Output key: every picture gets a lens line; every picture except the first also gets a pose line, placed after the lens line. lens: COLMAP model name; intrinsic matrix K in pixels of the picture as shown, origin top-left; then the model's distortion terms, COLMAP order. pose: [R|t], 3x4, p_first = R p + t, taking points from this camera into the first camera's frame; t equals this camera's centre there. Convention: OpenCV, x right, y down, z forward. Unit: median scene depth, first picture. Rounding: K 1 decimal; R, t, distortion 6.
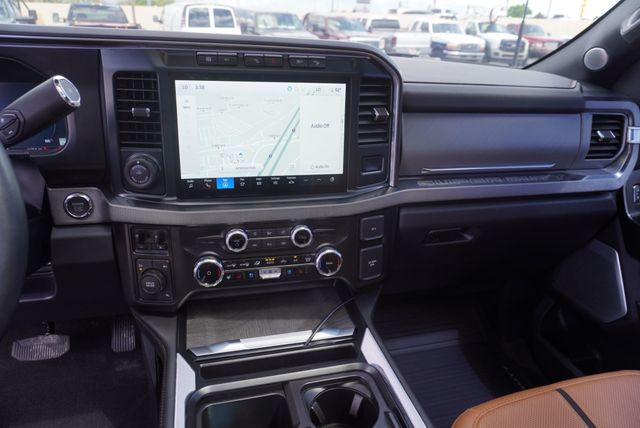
lens RADIAL K [[458.2, 0, 320.0], [0, 458.2, 214.0], [0, 0, 1]] dist [-0.001604, -0.001180]
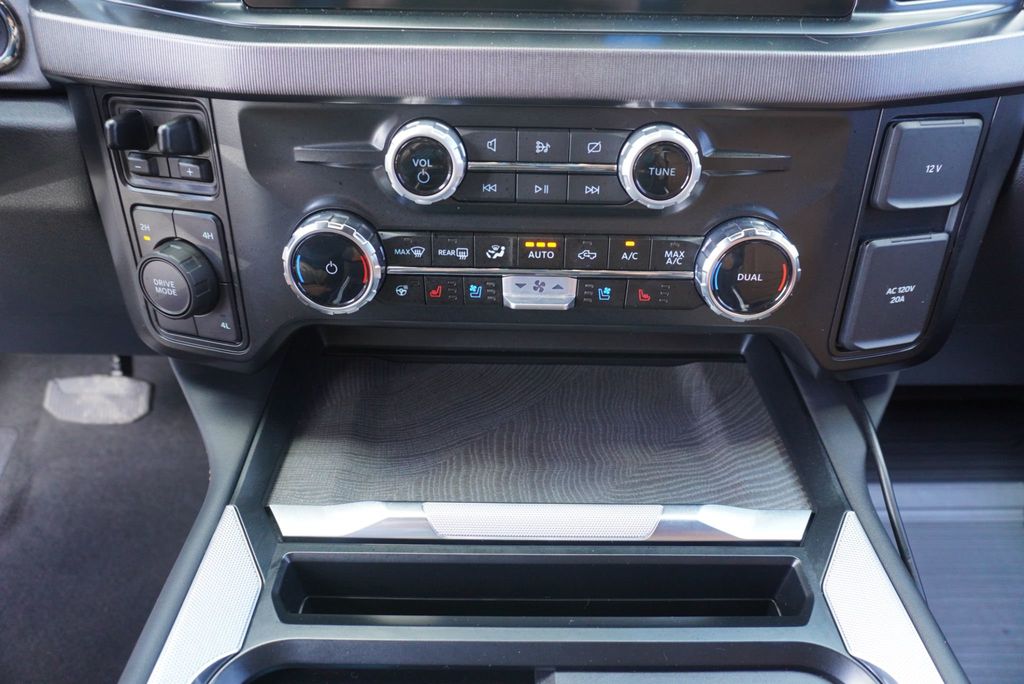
lens RADIAL K [[724.9, 0, 512.0], [0, 724.9, 342.0], [0, 0, 1]] dist [0.001953, 0.004577]
pose [[0.964919, 0.117260, -0.234908, -0.011325], [-0.072181, 0.978725, 0.192062, 0.074373], [0.252432, -0.168368, 0.952854, 0.556638]]
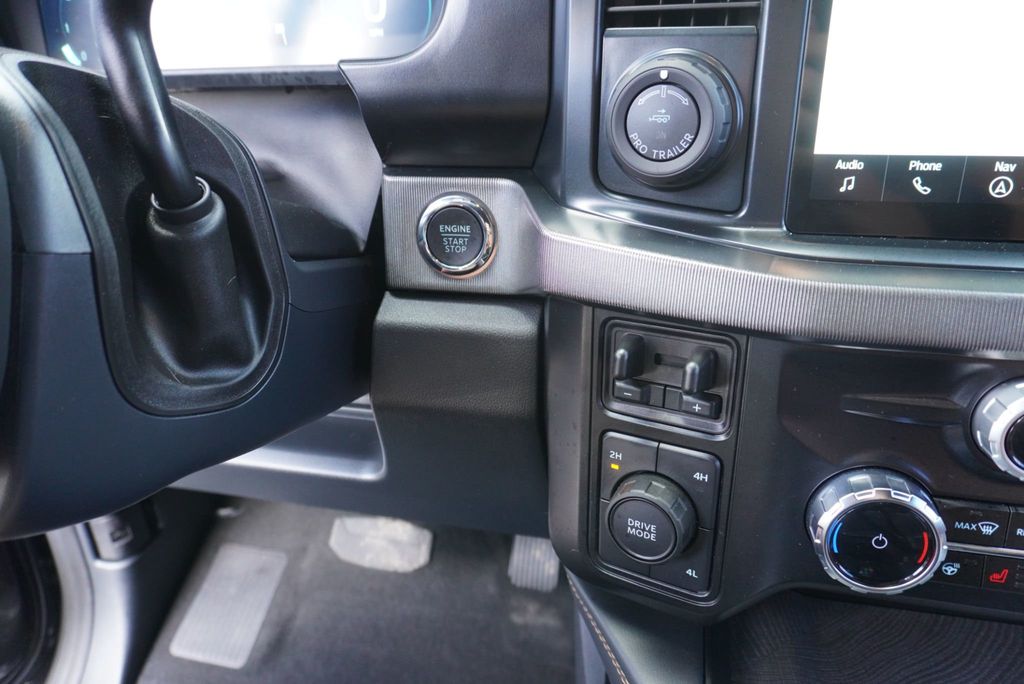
lens RADIAL K [[712.9, 0, 512.0], [0, 712.9, 342.0], [0, 0, 1]] dist [-0.004201, 0.001924]
pose [[0.888464, 0.130577, -0.439978, -0.258868], [-0.111334, 0.991357, 0.069395, 0.017622], [0.445237, -0.012670, 0.895323, 0.560959]]
